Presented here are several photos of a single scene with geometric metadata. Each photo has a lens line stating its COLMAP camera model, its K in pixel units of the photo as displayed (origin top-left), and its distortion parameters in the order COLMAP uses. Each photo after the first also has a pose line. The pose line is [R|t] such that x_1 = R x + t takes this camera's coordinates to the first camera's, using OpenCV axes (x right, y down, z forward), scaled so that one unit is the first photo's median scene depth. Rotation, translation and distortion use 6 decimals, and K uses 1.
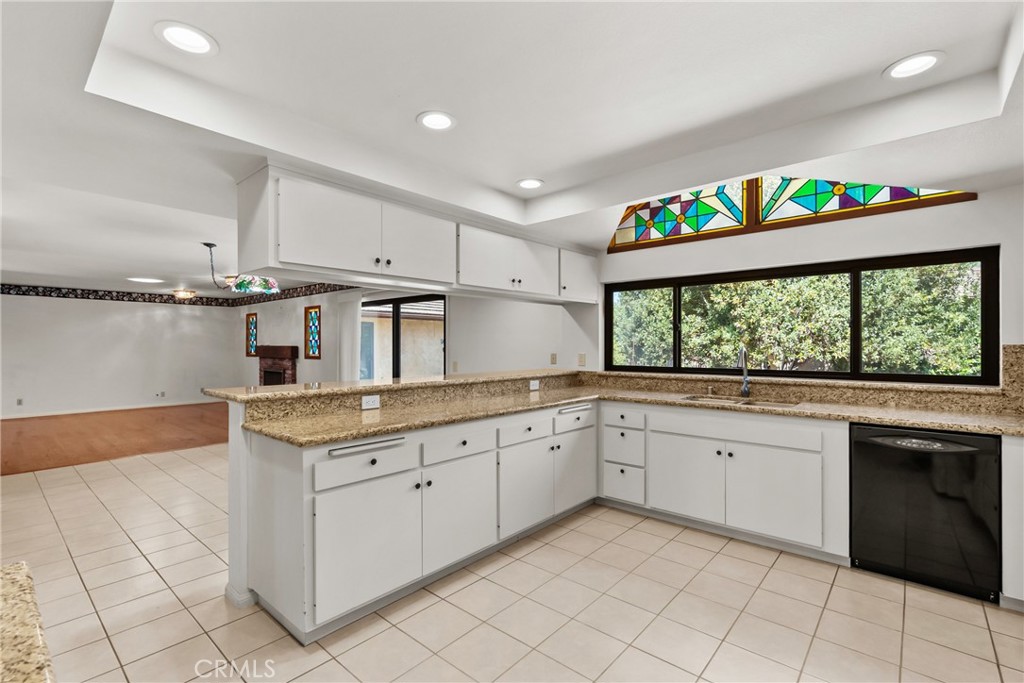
lens RADIAL K [[469.0, 0, 513.2], [0, 469.0, 343.9], [0, 0, 1]] dist [-0.002984, -0.000180]
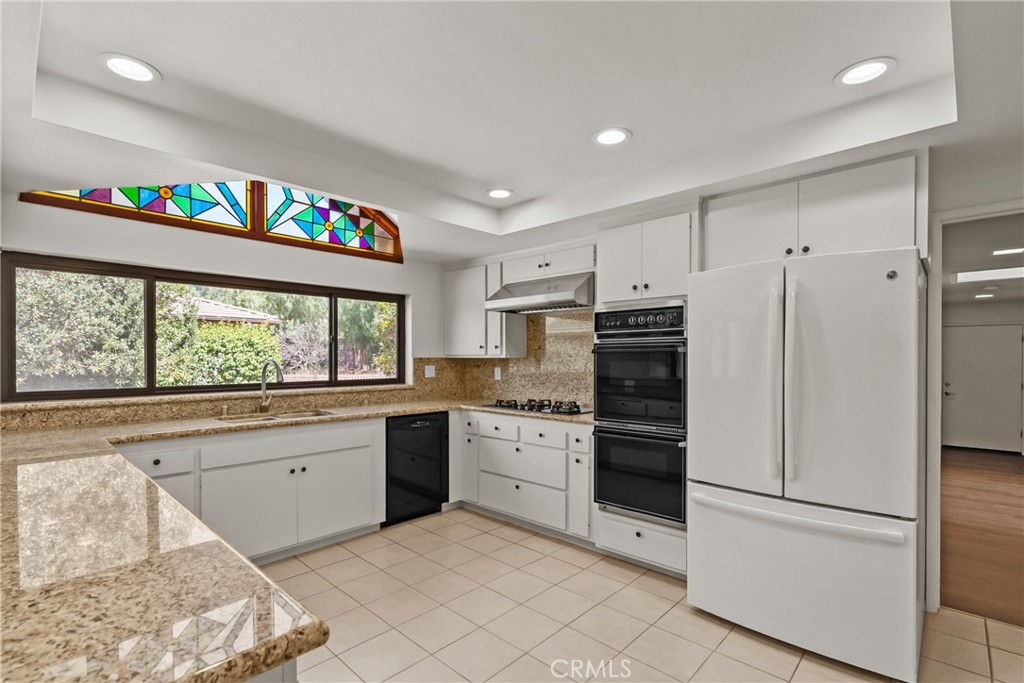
lens RADIAL K [[469.0, 0, 532.7], [0, 469.0, 358.7], [0, 0, 1]] dist [-0.002984, -0.000180]
pose [[0.032976, -0.002297, 0.999454, -0.440315], [-0.002861, 0.999993, 0.002393, 0.000227], [-0.999452, -0.002939, 0.032969, 0.424807]]
